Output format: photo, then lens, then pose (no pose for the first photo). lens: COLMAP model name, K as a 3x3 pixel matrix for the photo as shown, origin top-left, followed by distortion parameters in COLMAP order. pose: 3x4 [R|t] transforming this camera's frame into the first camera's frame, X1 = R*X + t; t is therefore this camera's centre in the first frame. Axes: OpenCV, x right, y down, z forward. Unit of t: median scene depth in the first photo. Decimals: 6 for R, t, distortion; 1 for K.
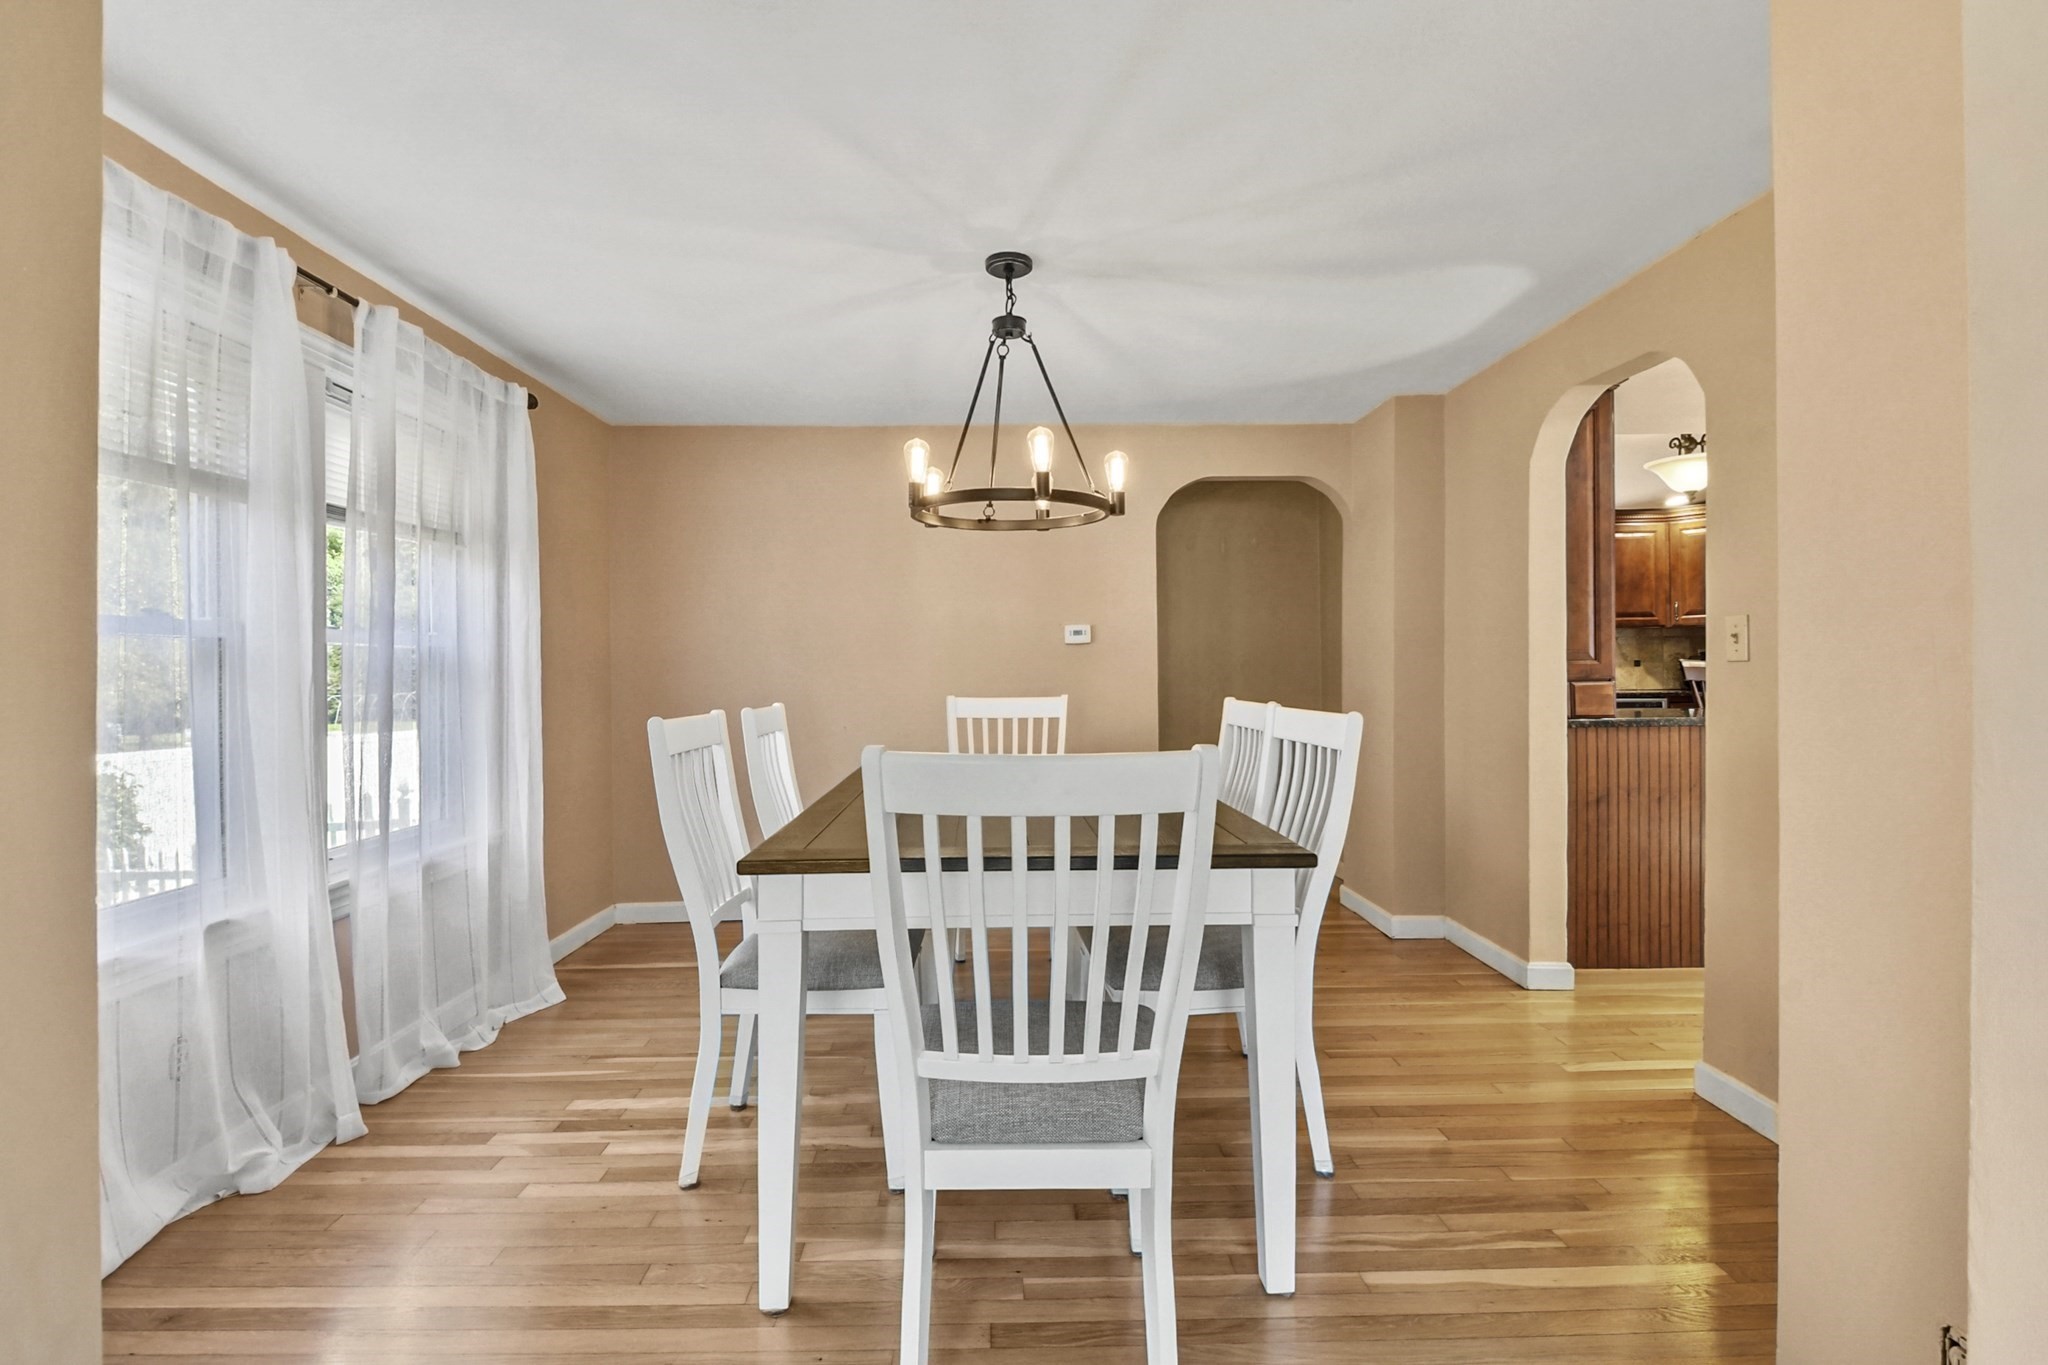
lens RADIAL K [[926.0, 0, 1024.0], [0, 926.0, 682.5], [0, 0, 1]] dist [0.018099, -0.000070]
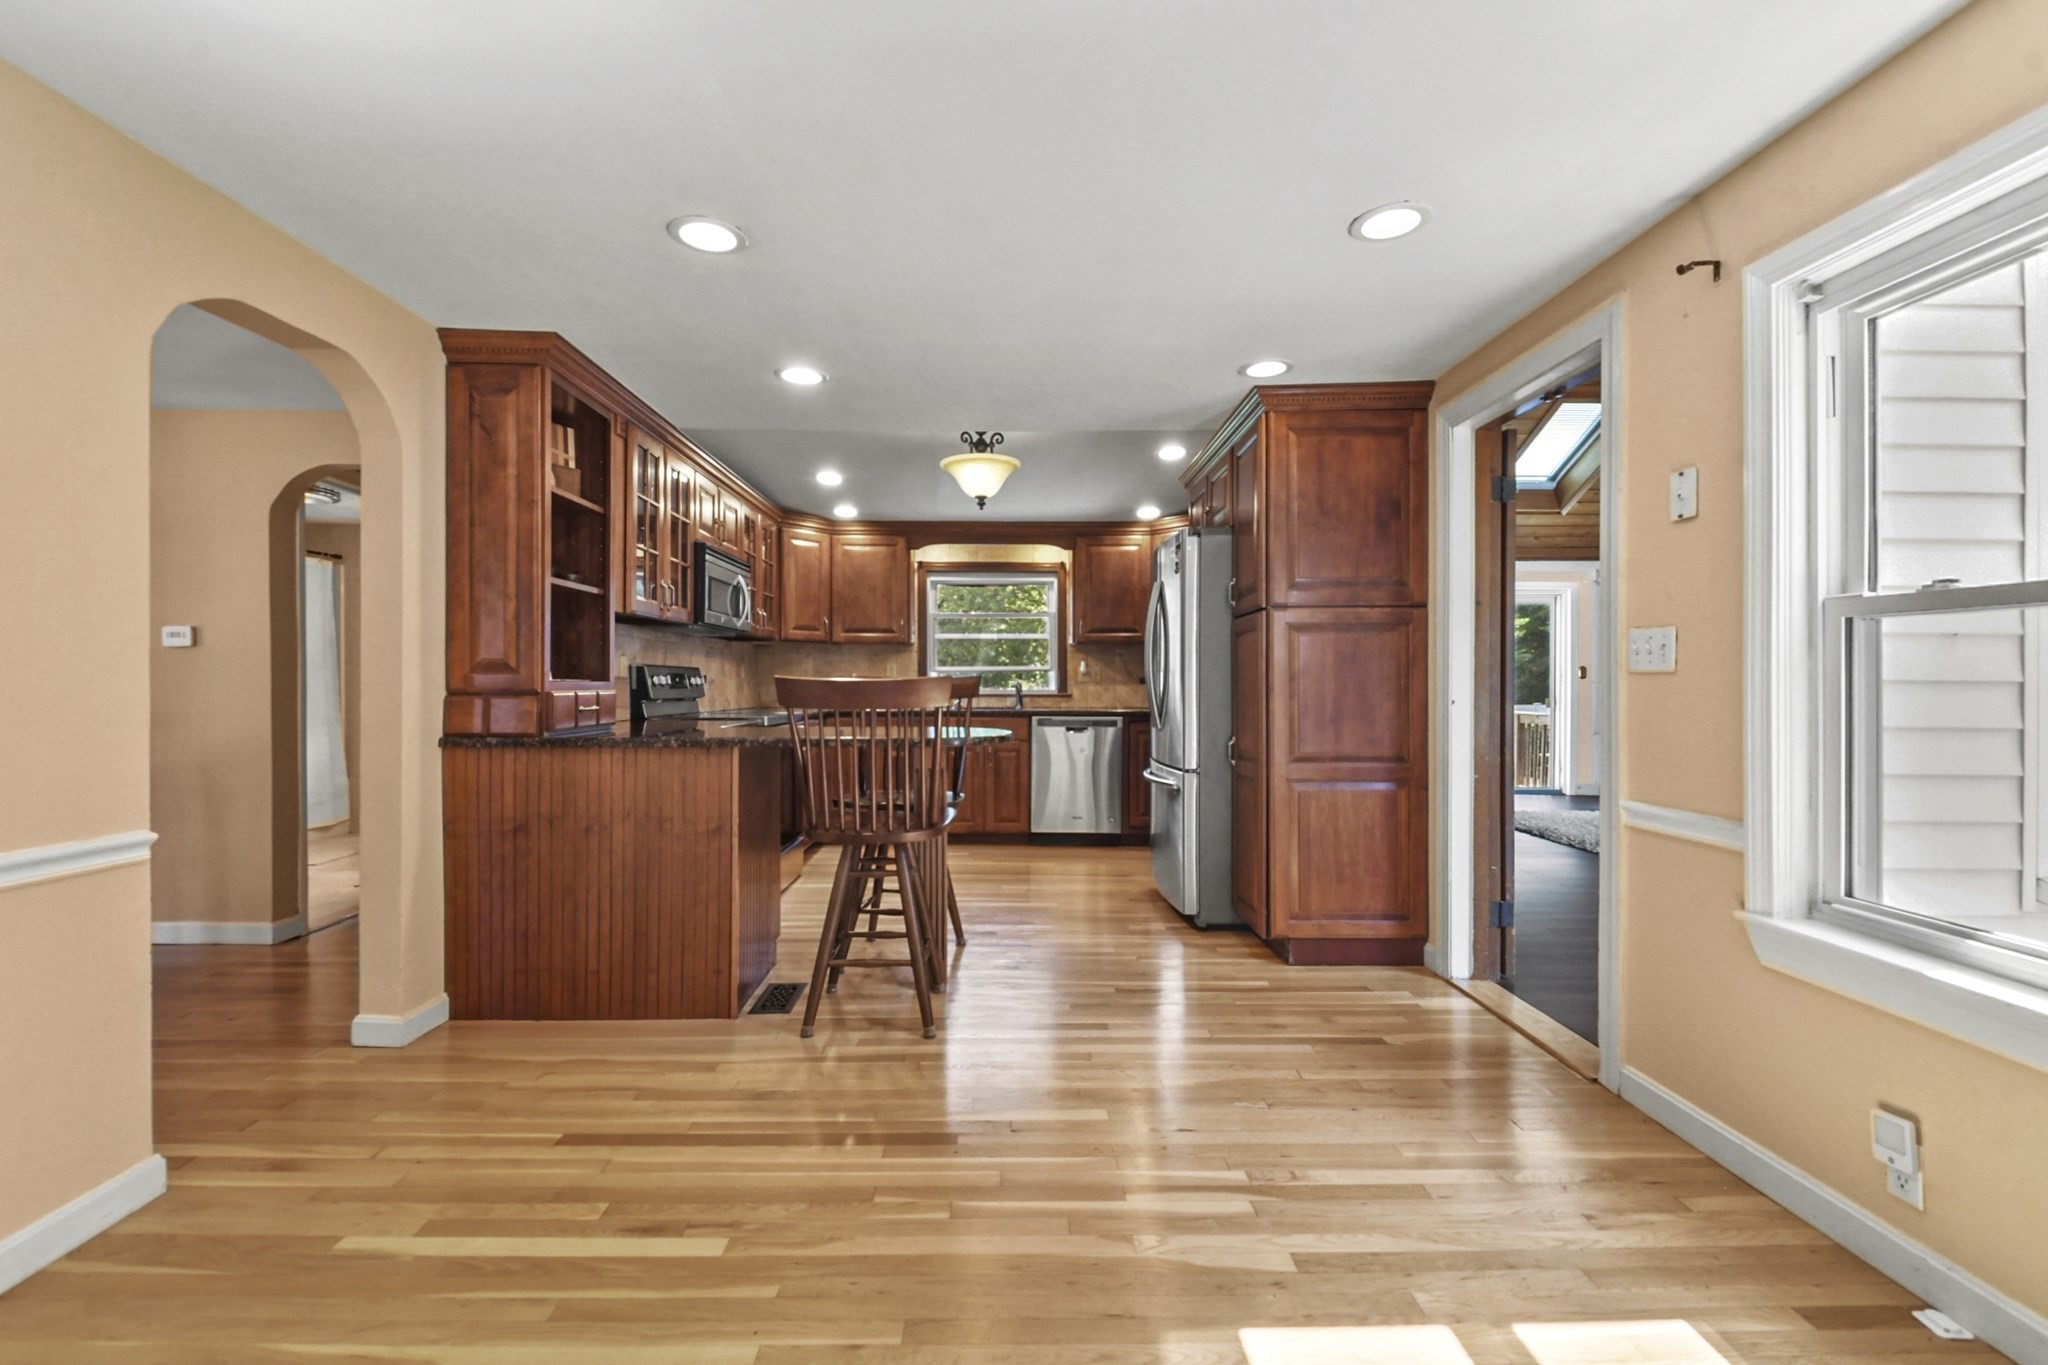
lens RADIAL K [[893.1, 0, 1008.1], [0, 893.1, 688.2], [0, 0, 1]] dist [0.019037, -0.015901]
pose [[0.999868, 0.016244, 0.000356, 1.075719], [-0.016241, 0.999849, -0.006114, -0.010611], [-0.000456, 0.006108, 0.999981, 0.145858]]
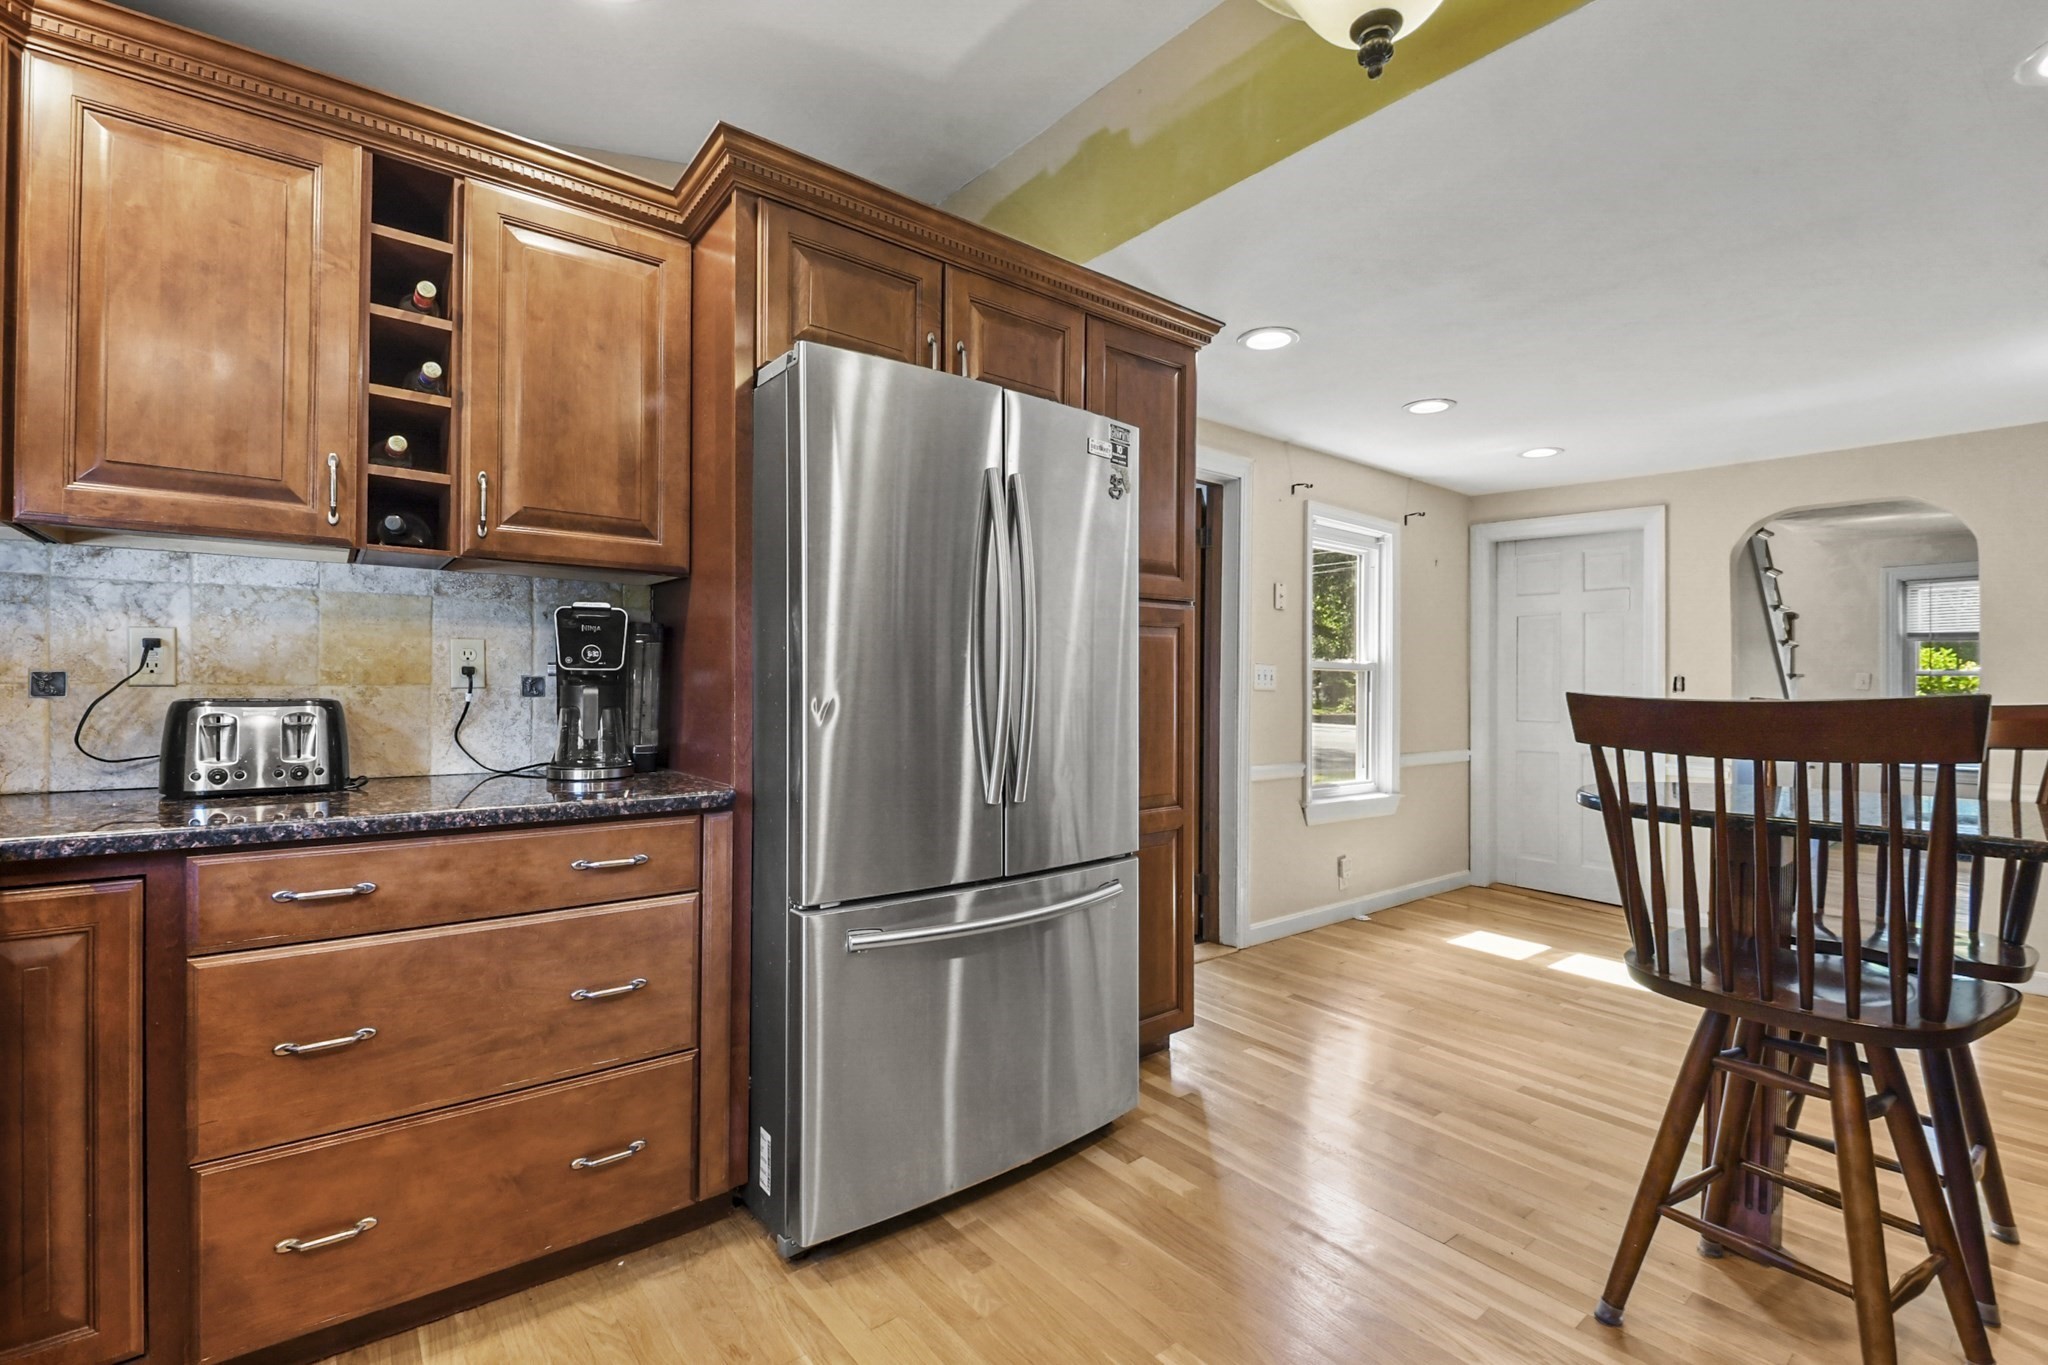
lens RADIAL K [[893.1, 0, 1008.1], [0, 893.1, 688.2], [0, 0, 1]] dist [0.019037, -0.015901]
pose [[-0.619636, 0.005787, 0.784868, 0.841824], [0.007329, 0.999972, -0.001586, -0.038117], [-0.784855, 0.004770, -0.619661, 1.831516]]
